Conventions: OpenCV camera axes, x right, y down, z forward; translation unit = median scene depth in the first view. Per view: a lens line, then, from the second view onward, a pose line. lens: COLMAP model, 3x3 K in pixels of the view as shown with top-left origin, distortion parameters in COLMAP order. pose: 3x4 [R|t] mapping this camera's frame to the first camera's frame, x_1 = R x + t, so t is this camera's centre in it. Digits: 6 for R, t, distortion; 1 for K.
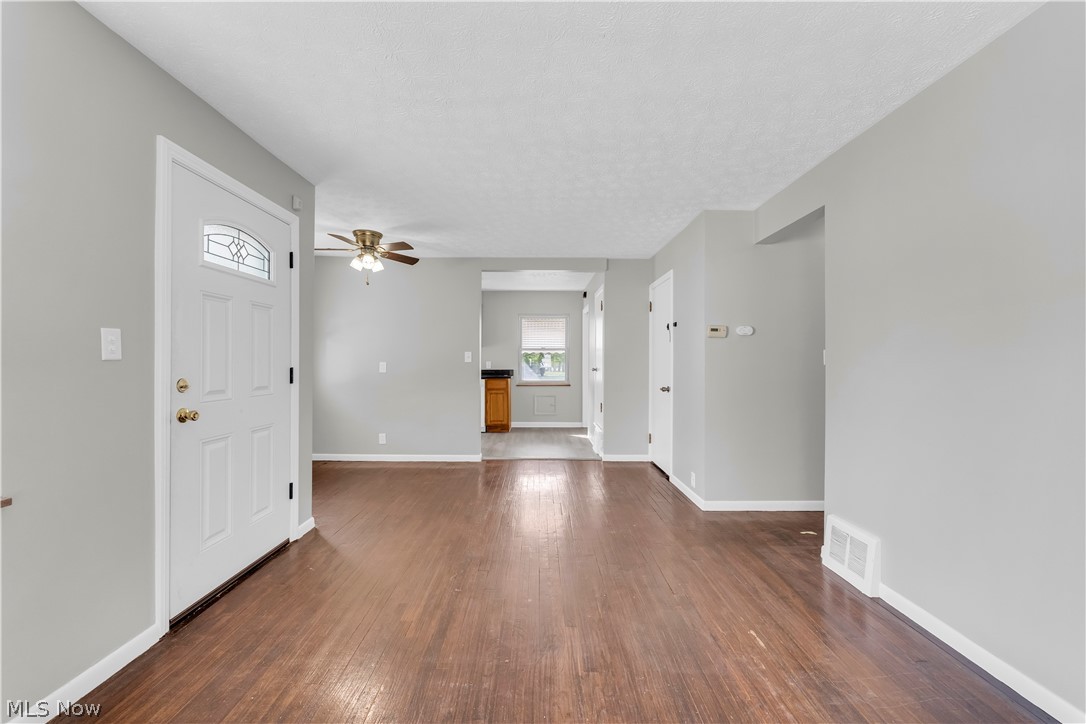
lens RADIAL K [[441.1, 0, 545.0], [0, 441.1, 364.7], [0, 0, 1]] dist [-0.002248, -0.000674]
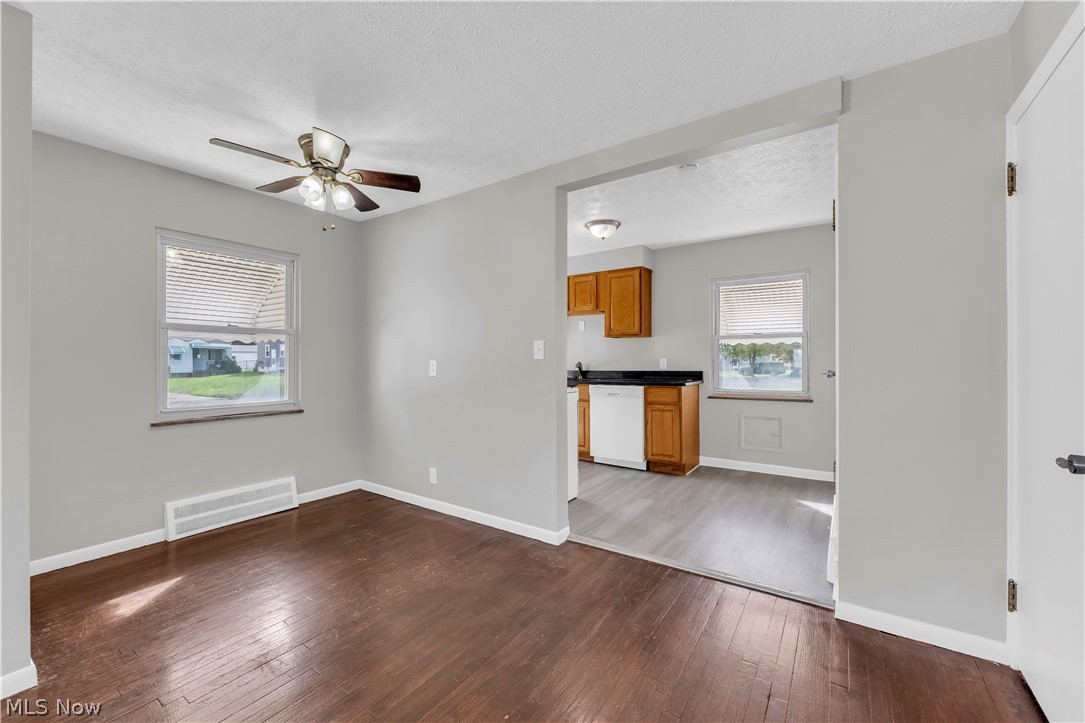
lens RADIAL K [[440.7, 0, 542.4], [0, 440.7, 360.6], [0, 0, 1]] dist [-0.002248, -0.000674]
pose [[0.816855, -0.006031, -0.576812, 0.144008], [0.002908, 0.999976, -0.006337, -0.000313], [0.576836, 0.003499, 0.816853, 0.544526]]
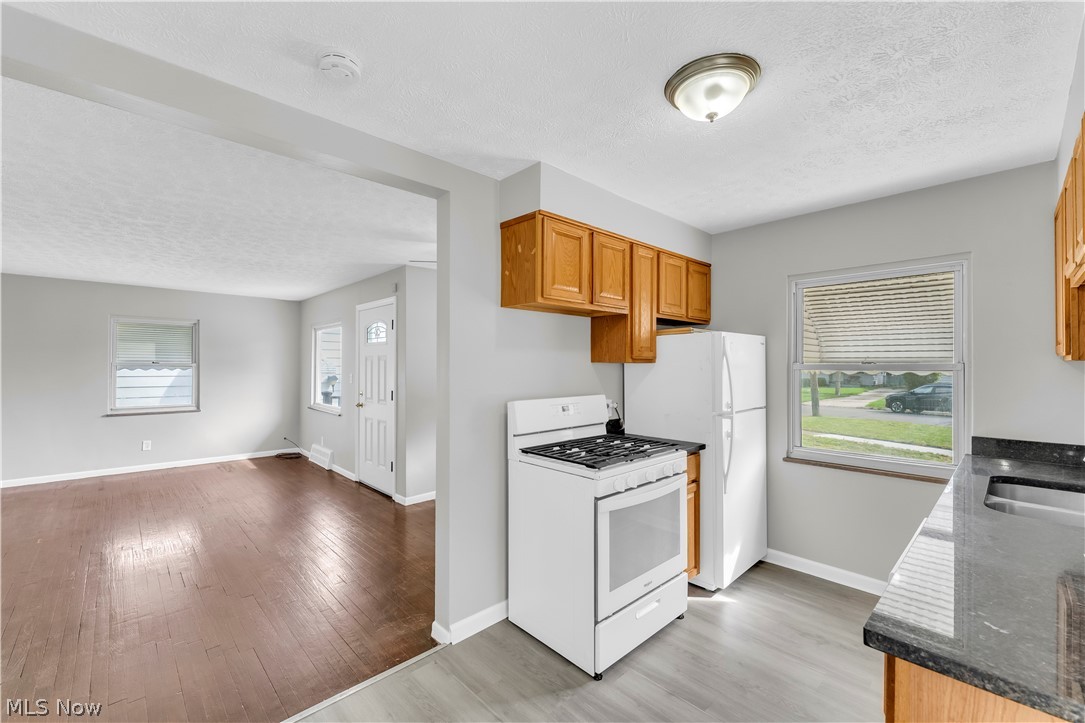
lens RADIAL K [[440.7, 0, 537.1], [0, 440.7, 362.1], [0, 0, 1]] dist [-0.002248, -0.000674]
pose [[-0.737451, -0.009882, -0.675328, 0.073272], [-0.008291, 0.999950, -0.005578, -0.050168], [0.675350, 0.001485, -0.737496, 1.363267]]
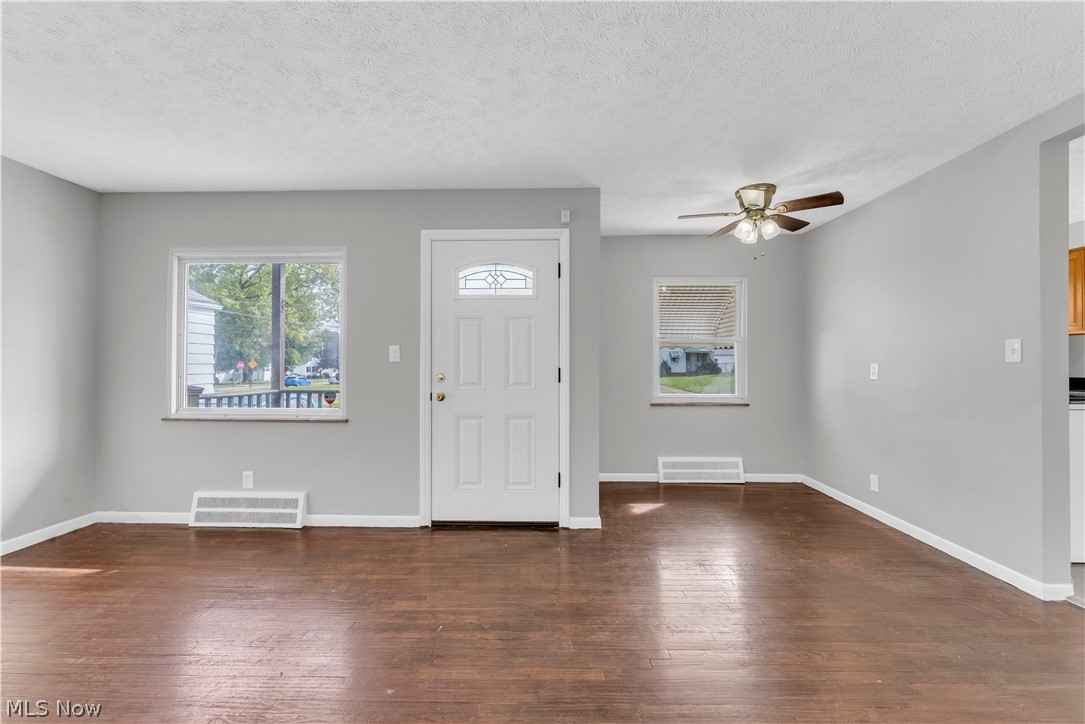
lens RADIAL K [[440.7, 0, 540.5], [0, 440.7, 361.8], [0, 0, 1]] dist [-0.002248, -0.000674]
pose [[-0.037134, -0.007774, -0.999280, 0.282761], [-0.005253, 0.999957, -0.007584, 0.000010], [0.999297, 0.004967, -0.037173, 0.529828]]
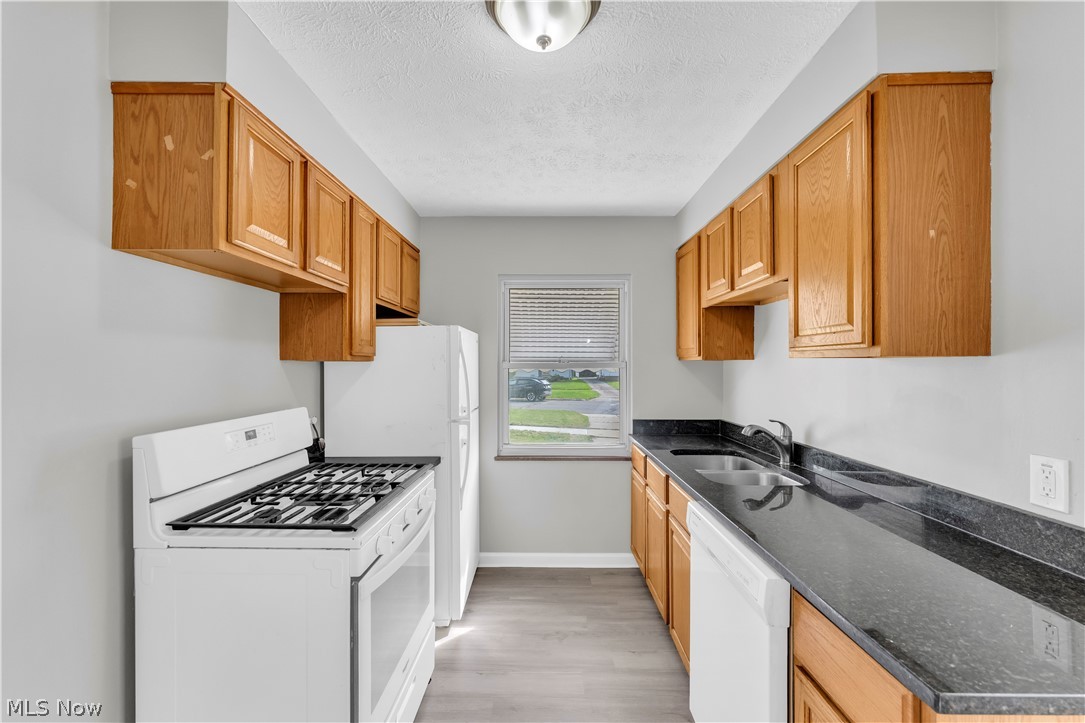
lens RADIAL K [[440.7, 0, 546.4], [0, 440.7, 360.8], [0, 0, 1]] dist [-0.002248, -0.000674]
pose [[-0.022681, -0.011400, -0.999678, 0.017420], [-0.005135, 0.999923, -0.011287, -0.049875], [0.999730, 0.004877, -0.022738, 1.236403]]
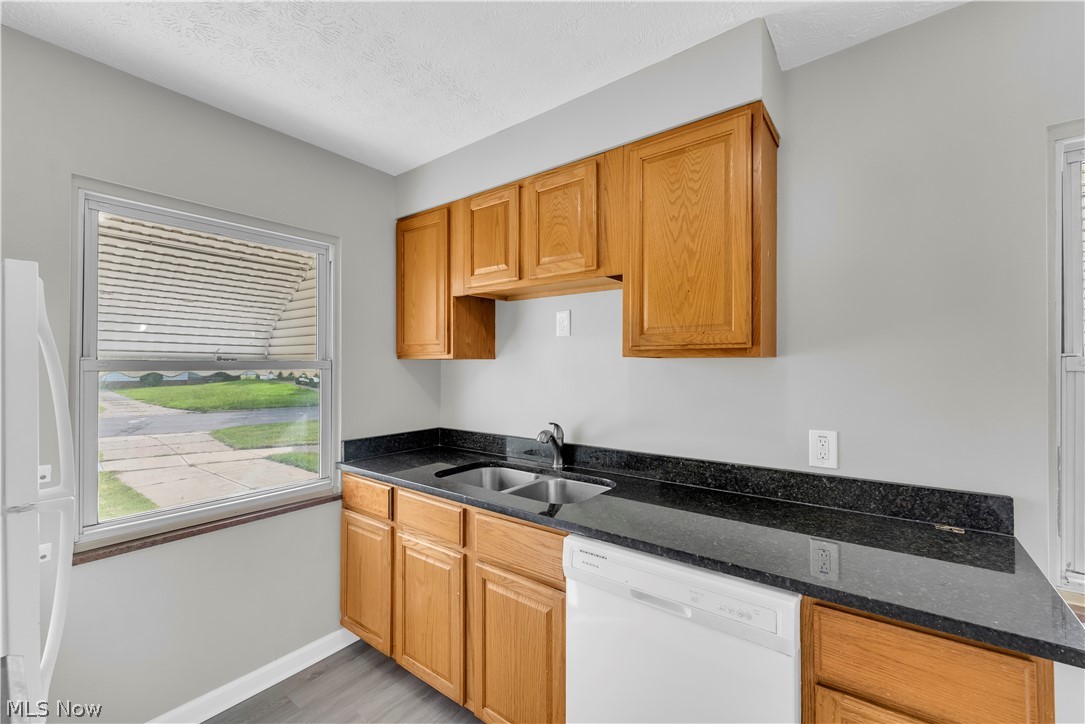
lens RADIAL K [[440.7, 0, 544.9], [0, 440.7, 364.6], [0, 0, 1]] dist [-0.002248, -0.000674]
pose [[0.786484, -0.003522, -0.617600, -0.152269], [-0.003324, 0.999945, -0.009936, -0.047951], [0.617601, 0.009867, 0.786429, 1.133175]]
